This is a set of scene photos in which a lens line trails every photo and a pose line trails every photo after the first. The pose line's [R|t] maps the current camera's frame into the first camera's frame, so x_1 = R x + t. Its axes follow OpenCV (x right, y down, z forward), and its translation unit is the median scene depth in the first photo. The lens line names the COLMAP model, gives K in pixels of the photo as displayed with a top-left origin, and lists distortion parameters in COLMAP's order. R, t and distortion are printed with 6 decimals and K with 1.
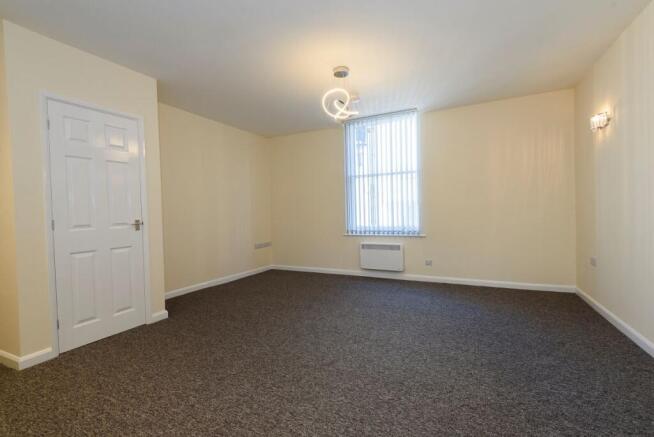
lens RADIAL K [[291.7, 0, 322.9], [0, 291.7, 210.4], [0, 0, 1]] dist [0.023979, -0.010380]
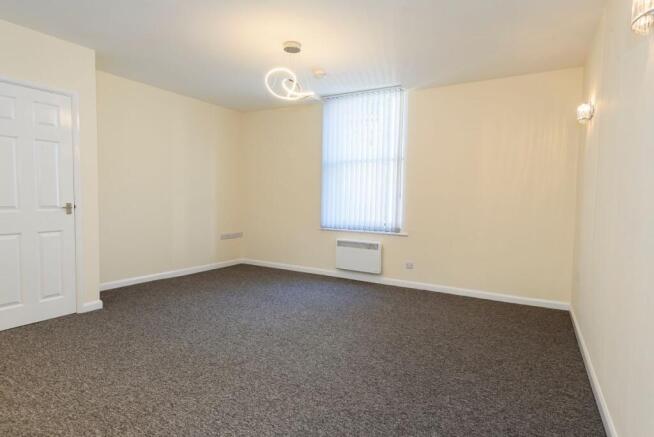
lens RADIAL K [[356.6, 0, 319.1], [0, 356.6, 207.4], [0, 0, 1]] dist [0.027707, -0.003358]
pose [[0.996736, 0.045502, -0.066678, 0.238014], [-0.043251, 0.998457, 0.034829, -0.027968], [0.068159, -0.031831, 0.997167, -0.096856]]
